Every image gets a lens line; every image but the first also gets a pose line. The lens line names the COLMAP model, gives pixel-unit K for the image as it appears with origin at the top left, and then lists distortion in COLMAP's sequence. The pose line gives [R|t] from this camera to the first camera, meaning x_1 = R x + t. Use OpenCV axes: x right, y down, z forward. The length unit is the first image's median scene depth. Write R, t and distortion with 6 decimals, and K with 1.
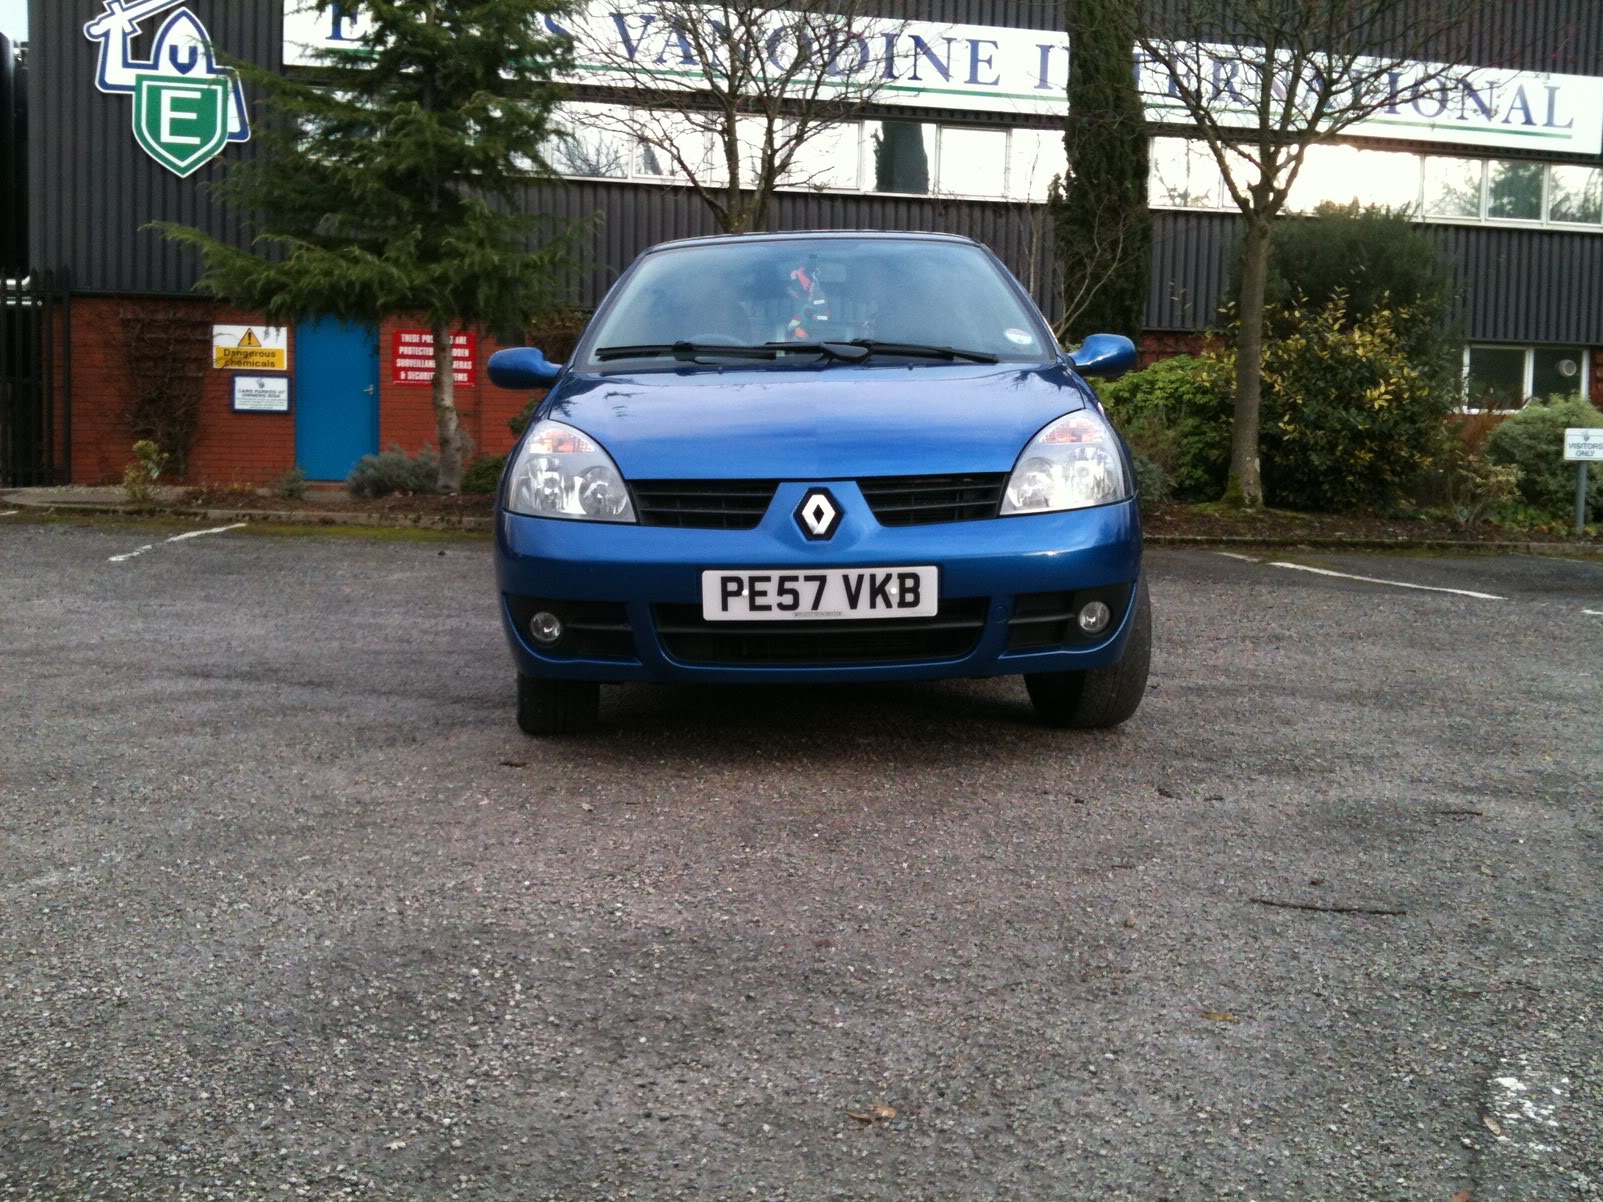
lens RADIAL K [[1663.5, 0, 801.5], [0, 1663.5, 601.0], [0, 0, 1]] dist [0.088076, -0.288344]
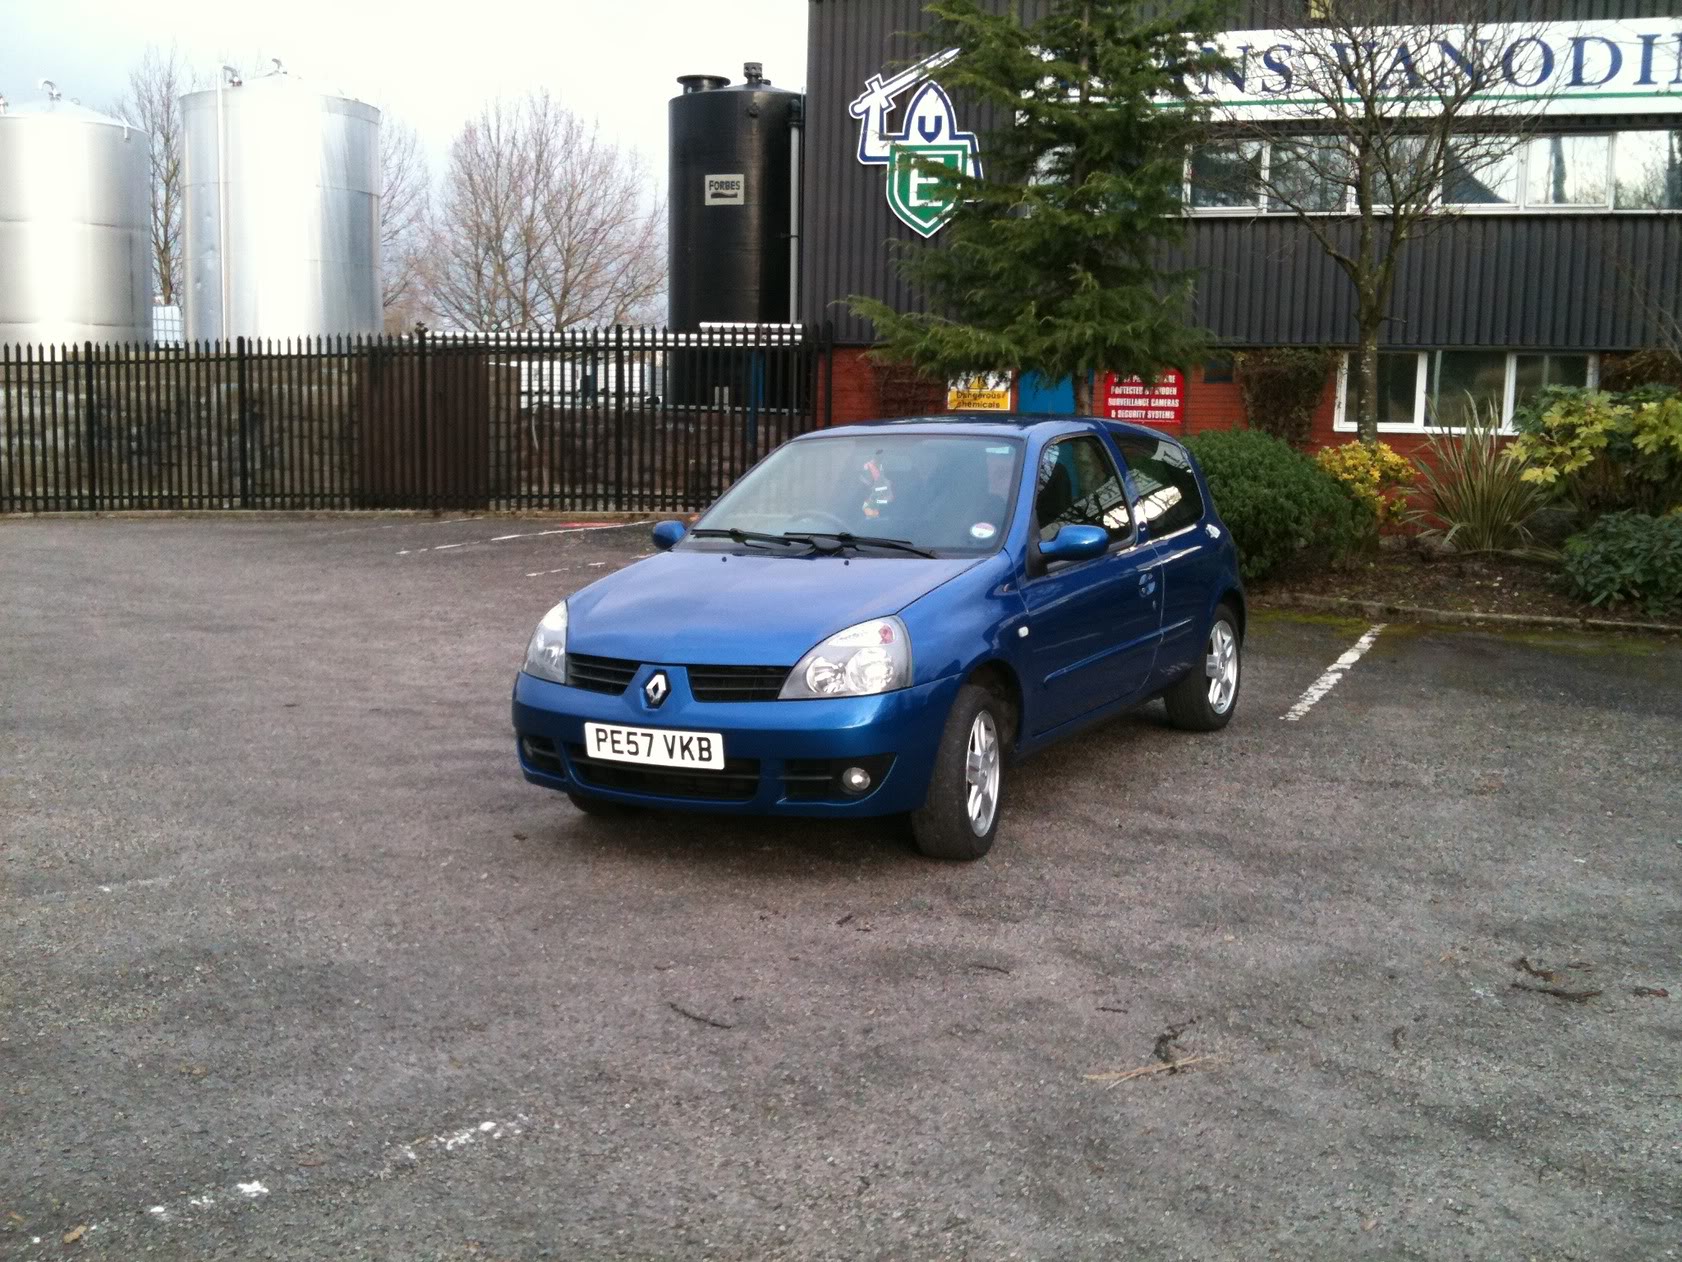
lens RADIAL K [[1745.5, 0, 841.0], [0, 1745.5, 631.0], [0, 0, 1]] dist [0.088076, -0.288344]
pose [[0.869384, 0.059955, -0.490486, 0.858739], [-0.049163, 0.998182, 0.034872, -0.158826], [0.491685, -0.006203, 0.870751, -0.203231]]
